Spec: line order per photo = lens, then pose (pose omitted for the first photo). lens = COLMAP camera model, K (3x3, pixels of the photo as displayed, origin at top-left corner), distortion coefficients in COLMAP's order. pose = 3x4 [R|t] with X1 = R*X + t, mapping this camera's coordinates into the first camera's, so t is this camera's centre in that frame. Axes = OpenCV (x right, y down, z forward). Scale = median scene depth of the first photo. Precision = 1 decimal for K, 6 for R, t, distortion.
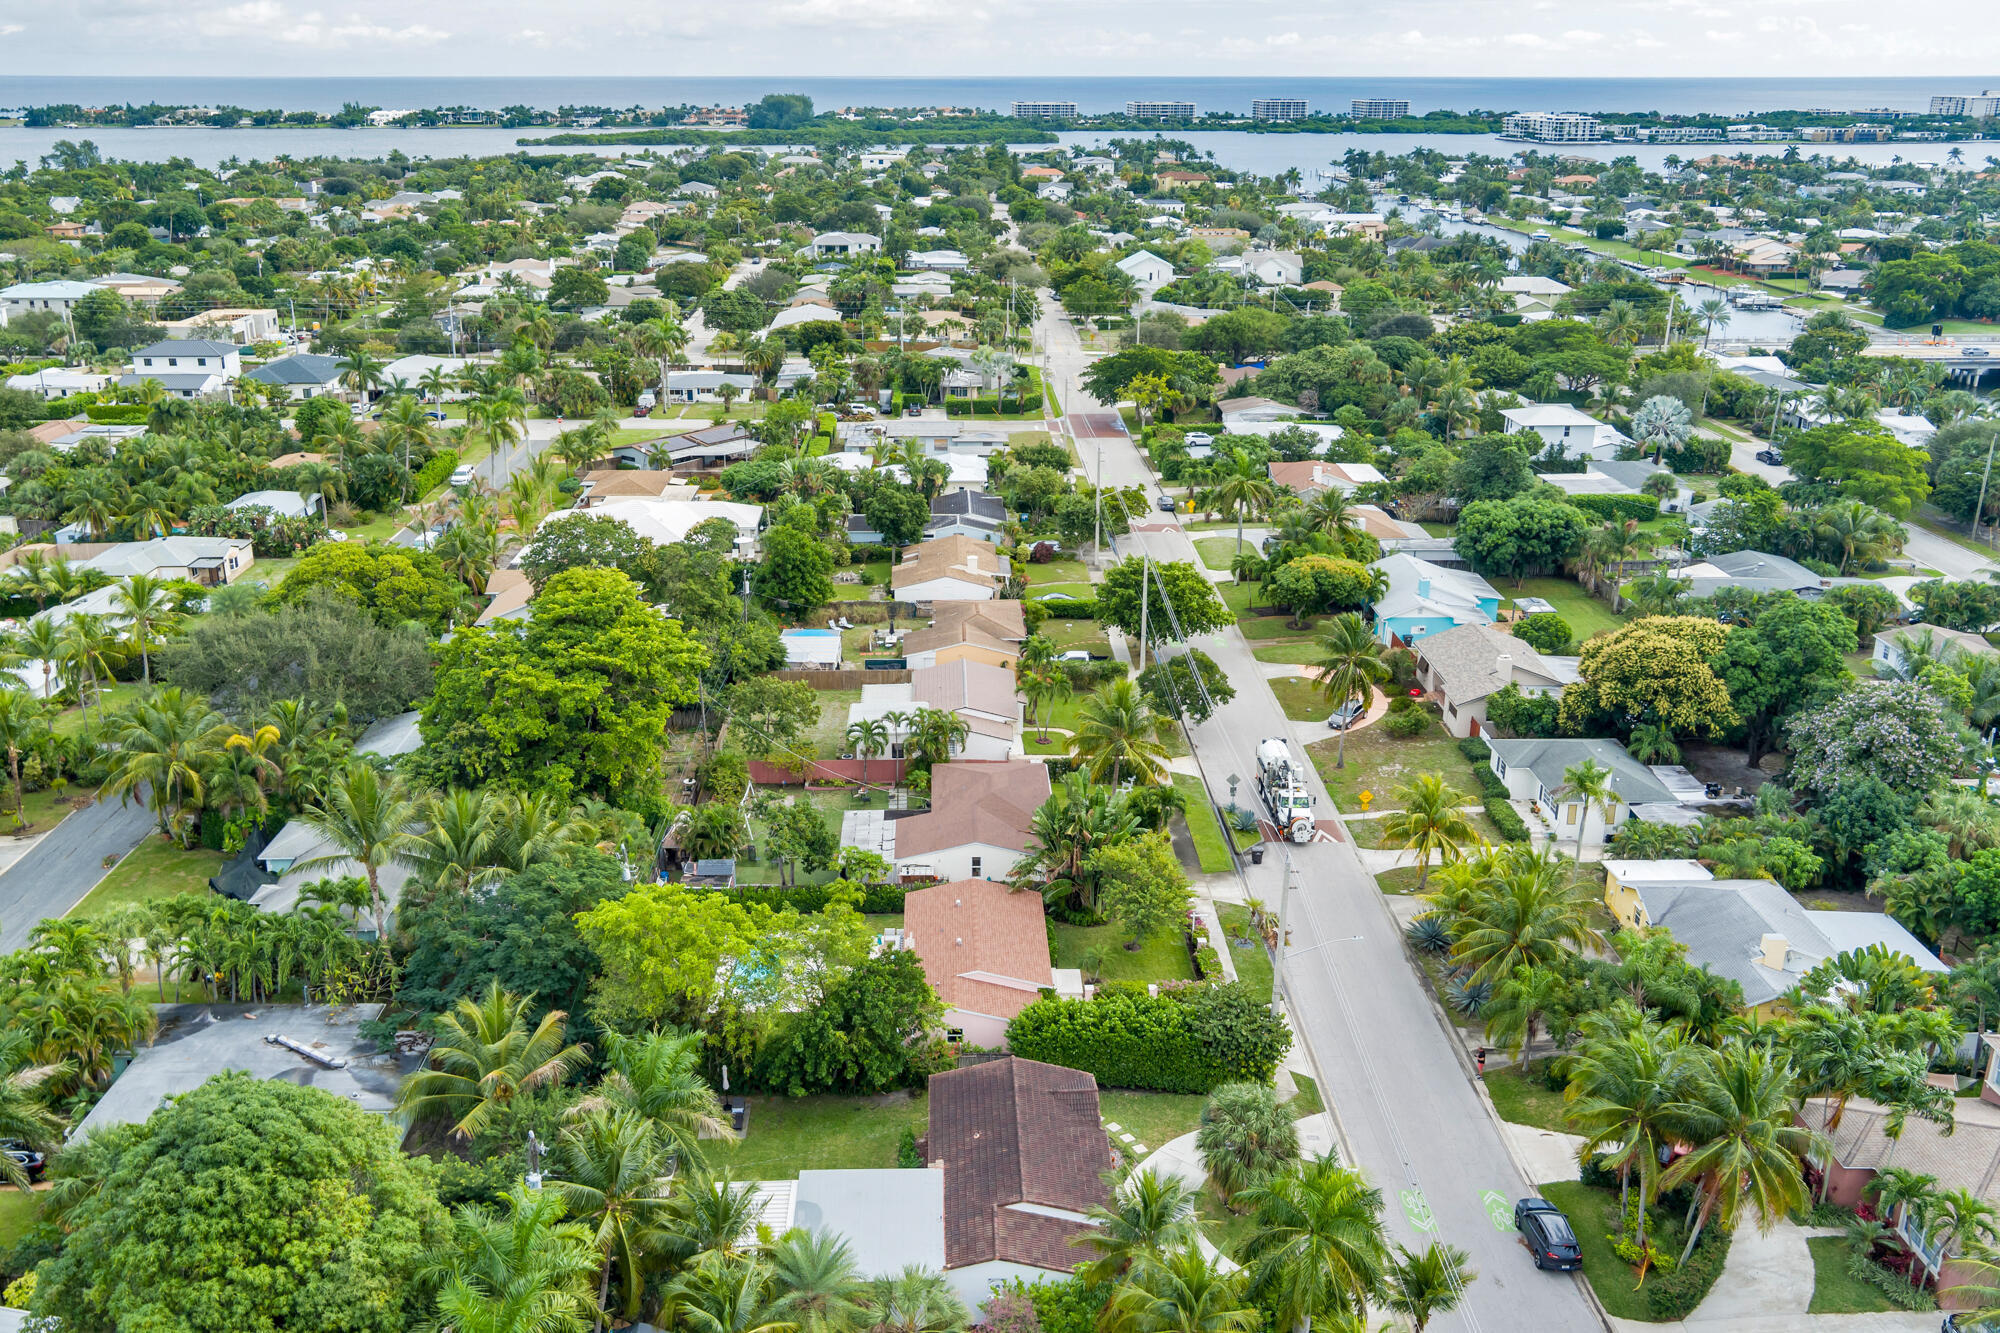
lens RADIAL K [[1620.3, 0, 1000.0], [0, 1620.3, 666.5], [0, 0, 1]] dist [-0.012404, 0.011431]
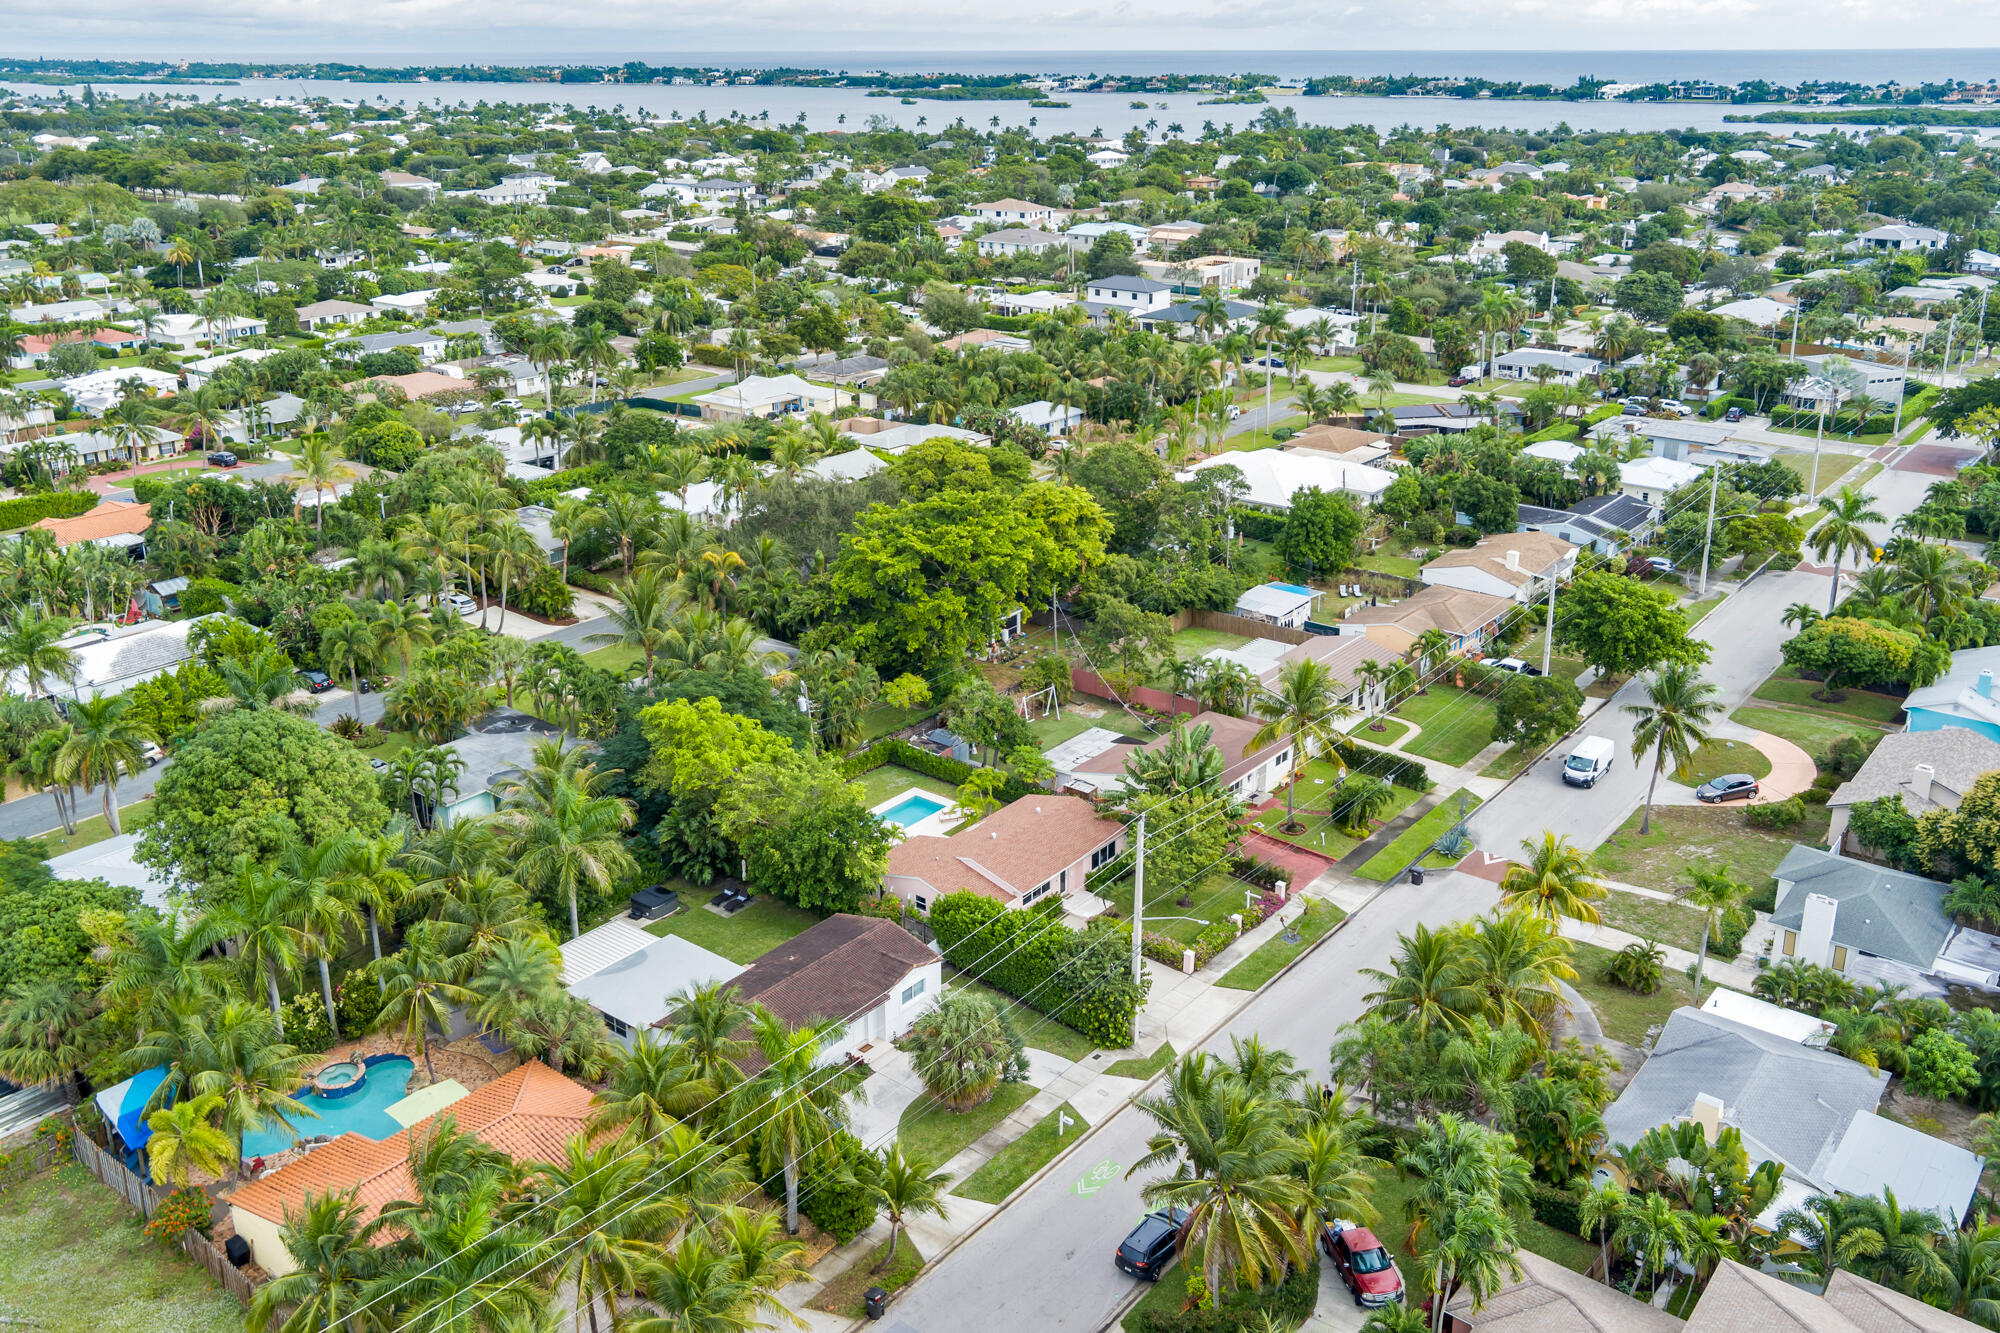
lens RADIAL K [[1620.3, 0, 1000.0], [0, 1620.3, 666.5], [0, 0, 1]] dist [-0.012404, 0.011431]
pose [[0.770311, 0.223118, -0.597361, 0.182065], [-0.214322, 0.972880, 0.087005, -0.011122], [0.600573, 0.061007, 0.797239, 0.035672]]
